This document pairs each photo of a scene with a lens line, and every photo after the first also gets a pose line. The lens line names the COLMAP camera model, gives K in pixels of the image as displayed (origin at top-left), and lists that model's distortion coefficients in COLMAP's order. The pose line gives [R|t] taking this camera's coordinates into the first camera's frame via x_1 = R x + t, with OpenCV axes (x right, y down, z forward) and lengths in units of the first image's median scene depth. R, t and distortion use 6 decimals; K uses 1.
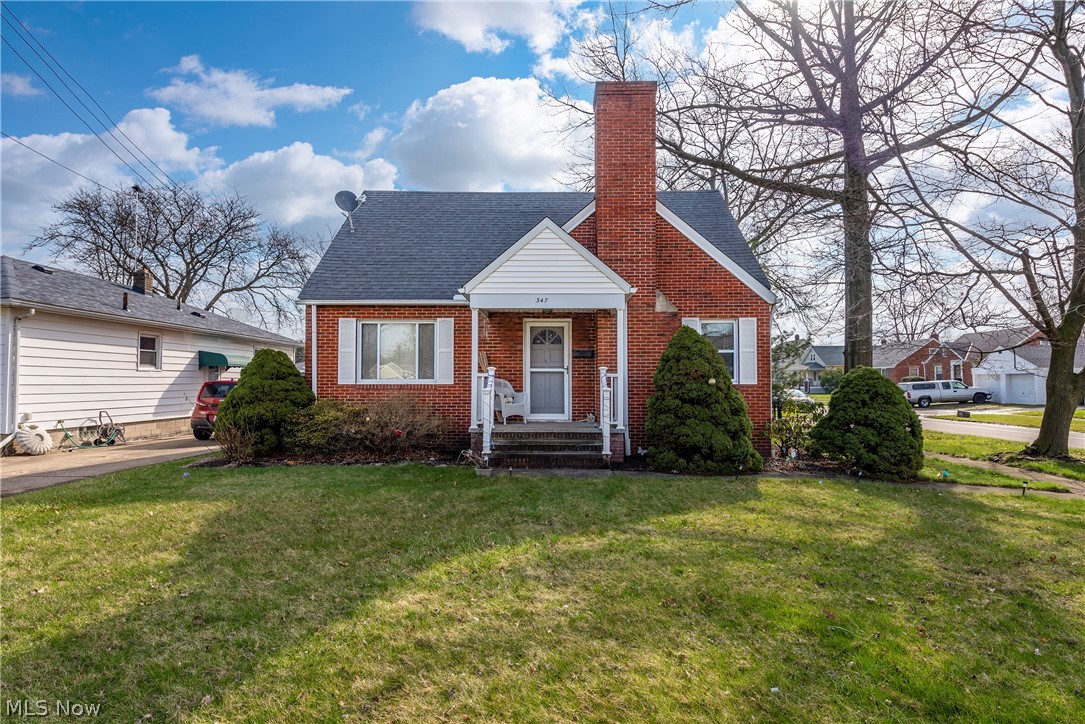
lens RADIAL K [[570.3, 0, 542.5], [0, 570.3, 362.0], [0, 0, 1]] dist [0.005932, 0.000738]
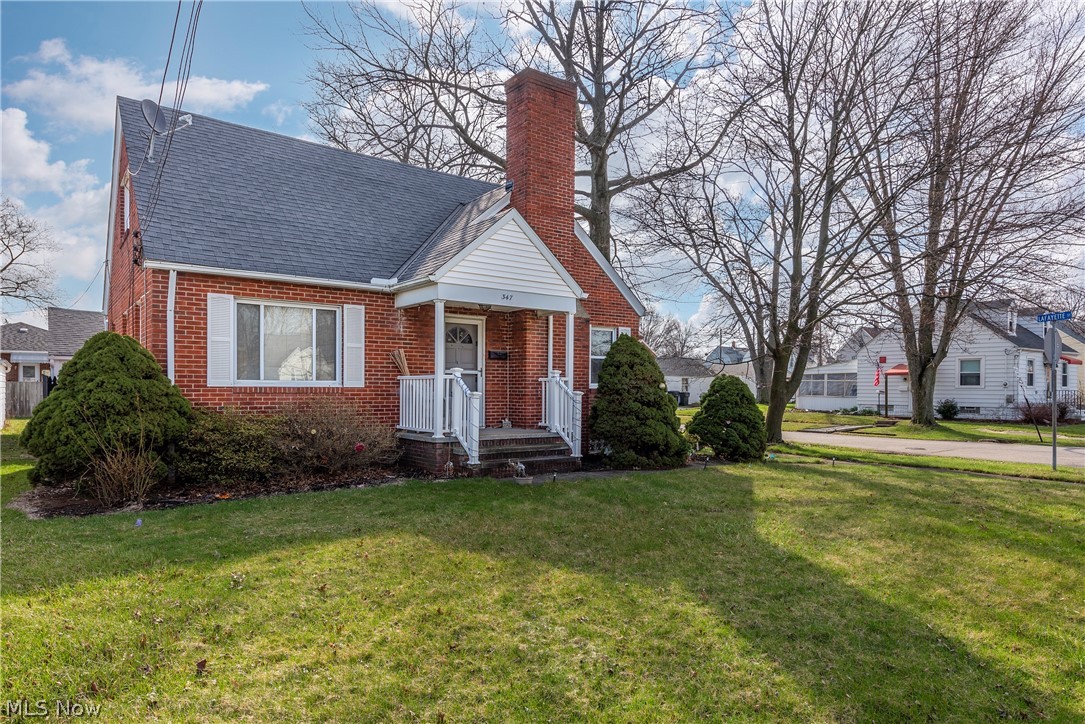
lens RADIAL K [[674.9, 0, 541.2], [0, 674.9, 393.2], [0, 0, 1]] dist [-0.000663, -0.000033]
pose [[0.785883, -0.000892, 0.618374, -0.592901], [-0.028052, 0.998918, 0.037092, 0.005088], [-0.617738, -0.046497, 0.785008, 0.090481]]
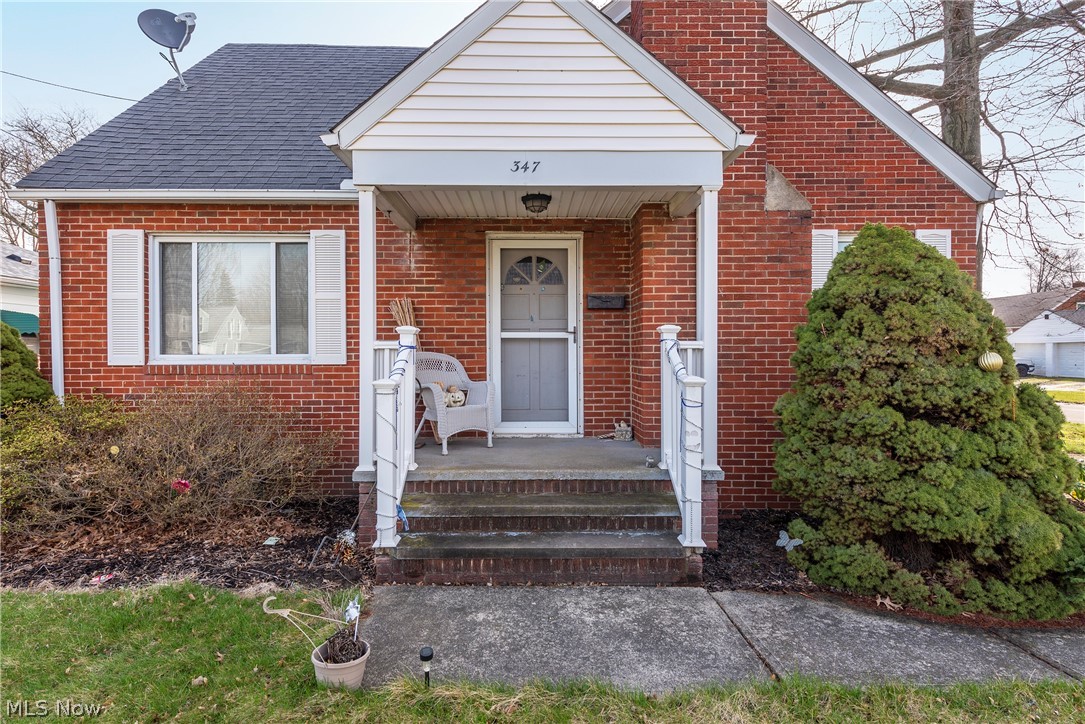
lens RADIAL K [[562.9, 0, 537.6], [0, 562.9, 355.4], [0, 0, 1]] dist [0.008425, -0.000724]
pose [[0.999459, -0.003523, 0.032697, -0.005804], [0.002222, 0.999208, 0.039739, 0.013120], [-0.032811, -0.039645, 0.998675, 0.541378]]
